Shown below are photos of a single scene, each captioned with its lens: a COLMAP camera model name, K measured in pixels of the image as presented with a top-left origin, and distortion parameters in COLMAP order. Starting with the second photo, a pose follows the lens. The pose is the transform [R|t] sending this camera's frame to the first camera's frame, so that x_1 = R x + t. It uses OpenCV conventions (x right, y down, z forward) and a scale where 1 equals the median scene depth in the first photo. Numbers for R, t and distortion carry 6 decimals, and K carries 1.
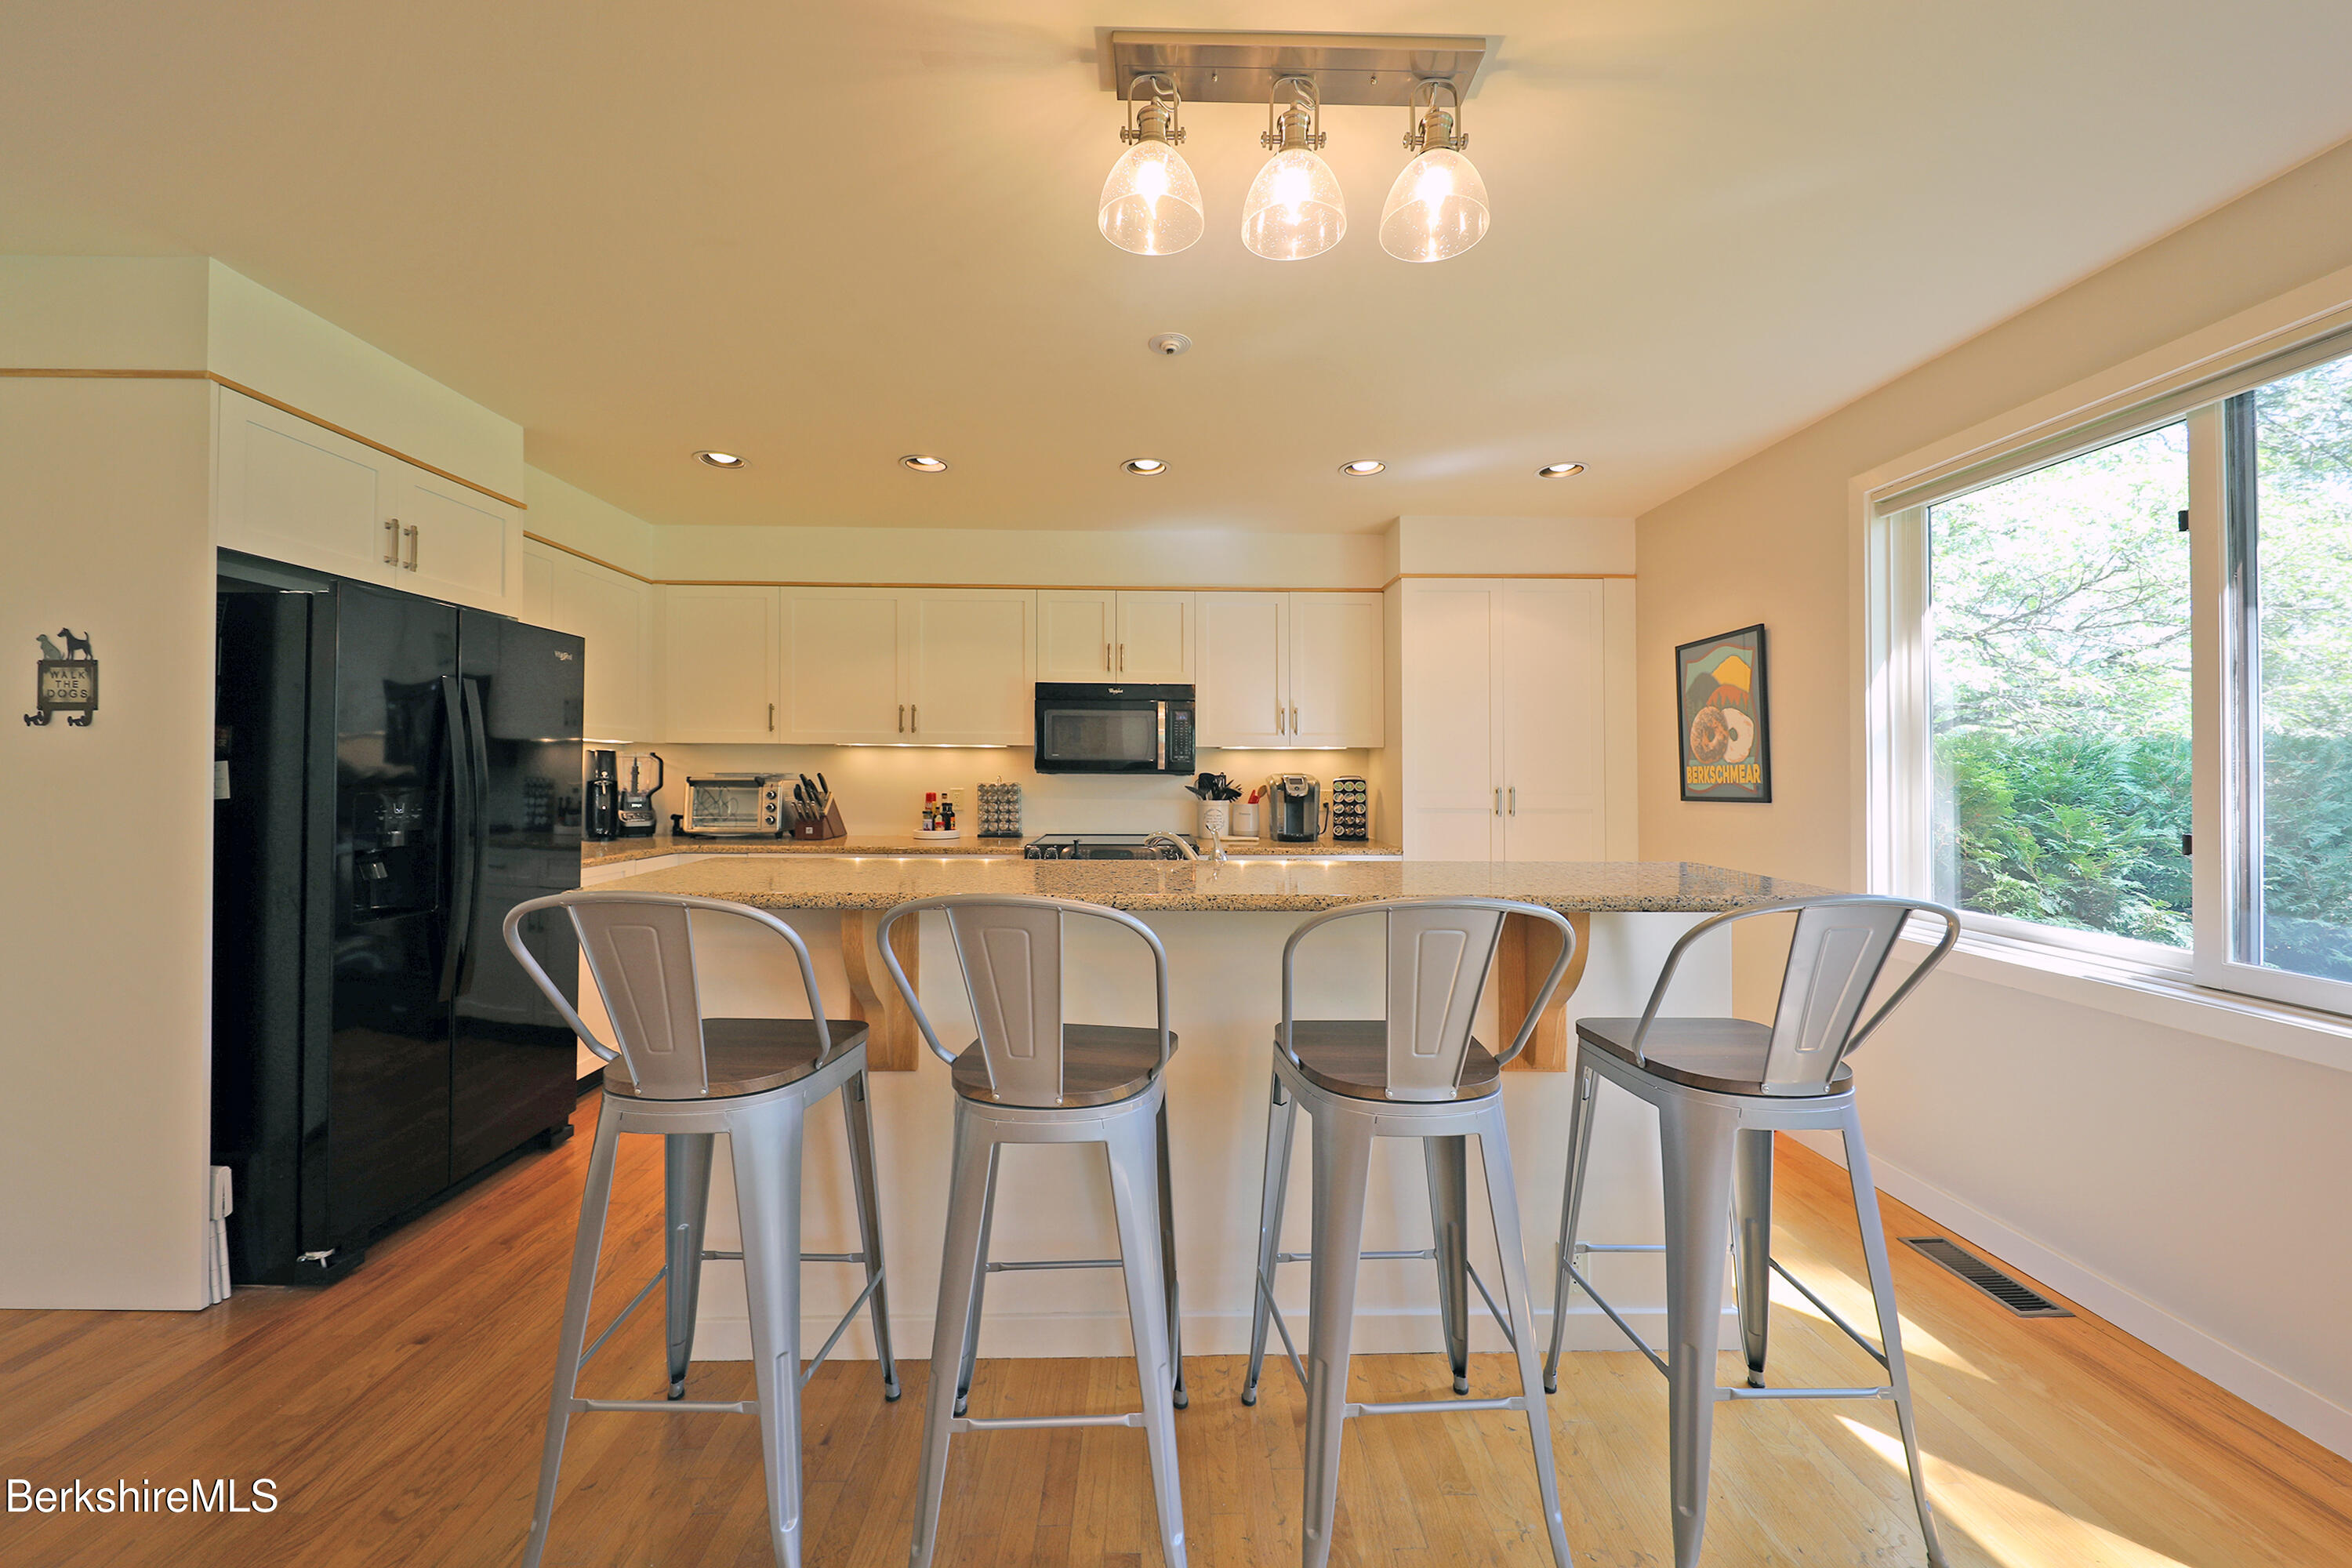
lens RADIAL K [[851.3, 0, 1172.1], [0, 851.3, 776.2], [0, 0, 1]] dist [0.001023, -0.000423]
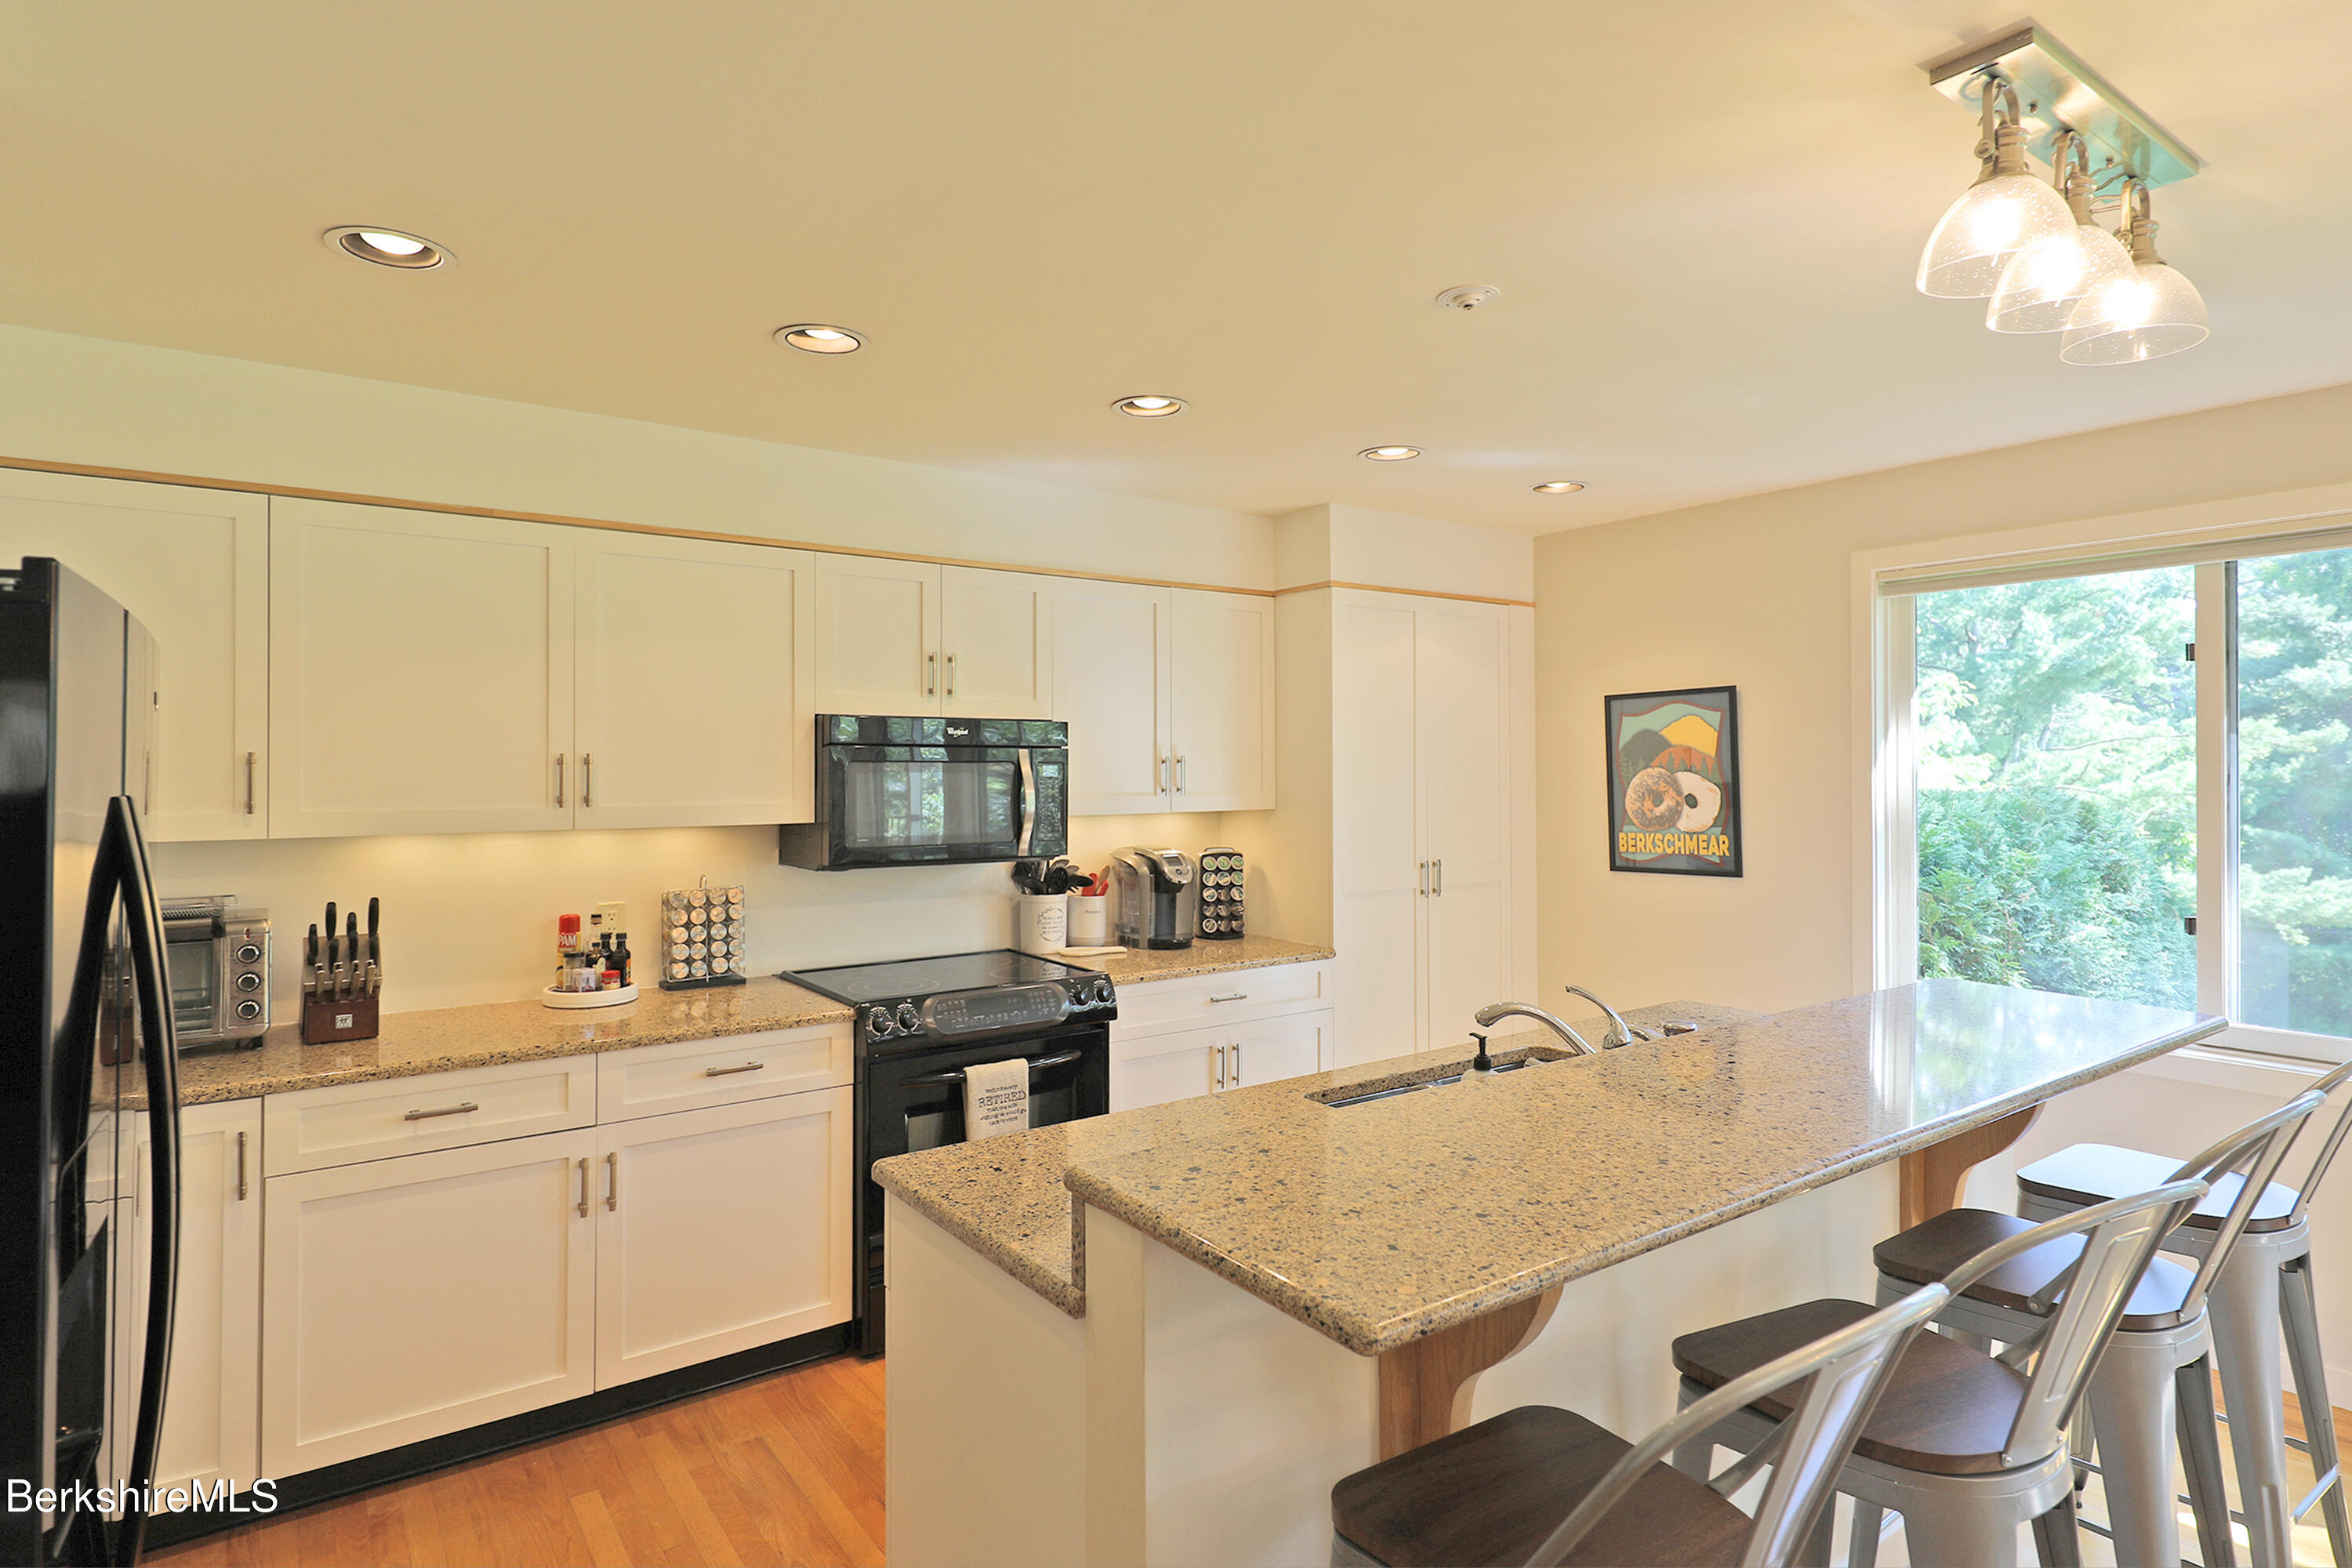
lens RADIAL K [[1246.2, 0, 1179.0], [0, 1246.2, 767.4], [0, 0, 1]] dist [0.015714, 0.002230]
pose [[0.820657, -0.007783, 0.571369, -0.454324], [0.011121, 0.999935, -0.002351, -0.071698], [-0.571314, 0.008284, 0.820690, 0.173919]]
